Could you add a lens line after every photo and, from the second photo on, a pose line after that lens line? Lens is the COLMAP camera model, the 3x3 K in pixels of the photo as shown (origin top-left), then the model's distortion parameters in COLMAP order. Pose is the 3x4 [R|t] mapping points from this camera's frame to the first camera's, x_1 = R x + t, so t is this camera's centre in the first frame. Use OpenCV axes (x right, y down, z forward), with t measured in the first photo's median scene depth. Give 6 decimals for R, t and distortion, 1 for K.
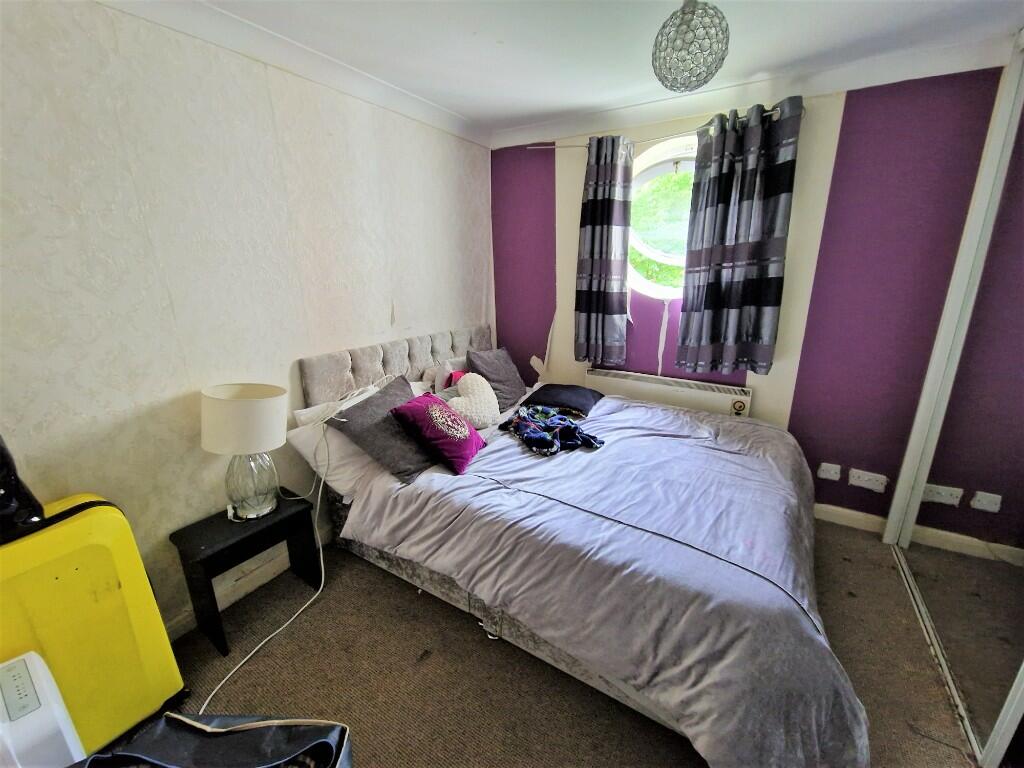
lens RADIAL K [[418.9, 0, 512.4], [0, 418.9, 379.5], [0, 0, 1]] dist [-0.000286, -0.000424]
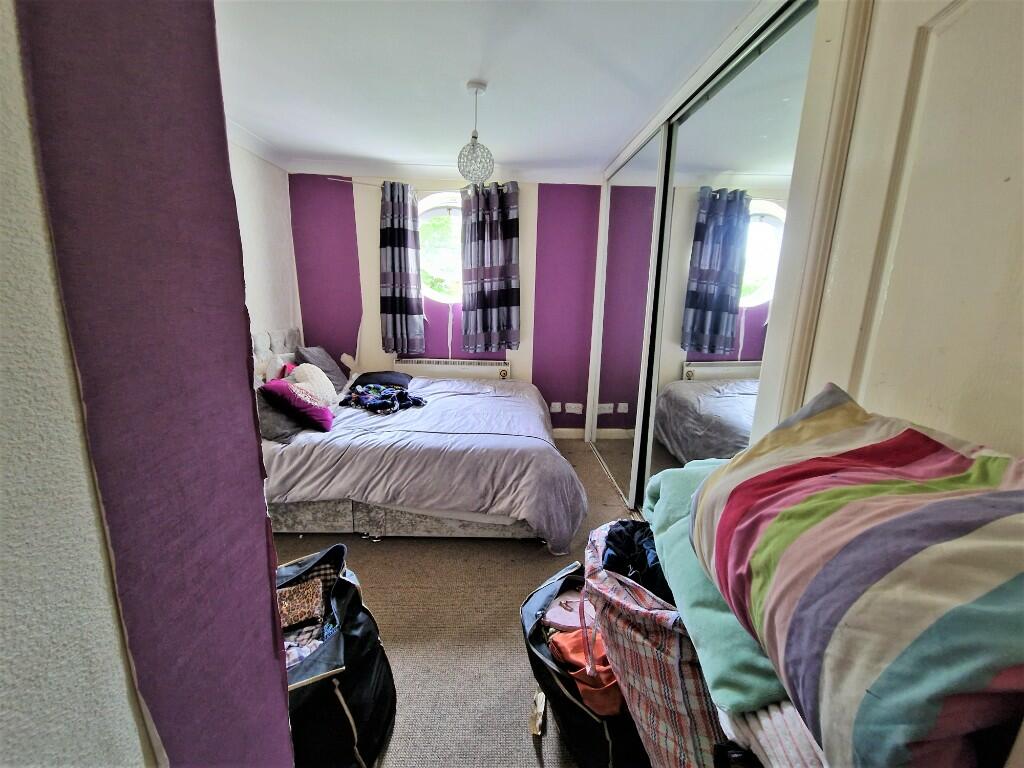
lens RADIAL K [[418.9, 0, 512.4], [0, 418.9, 379.5], [0, 0, 1]] dist [-0.000286, -0.000424]
pose [[0.837282, -0.087985, 0.539646, -0.276238], [0.115230, 0.993196, -0.016851, 0.127415], [-0.534492, 0.076292, 0.841723, -0.315719]]
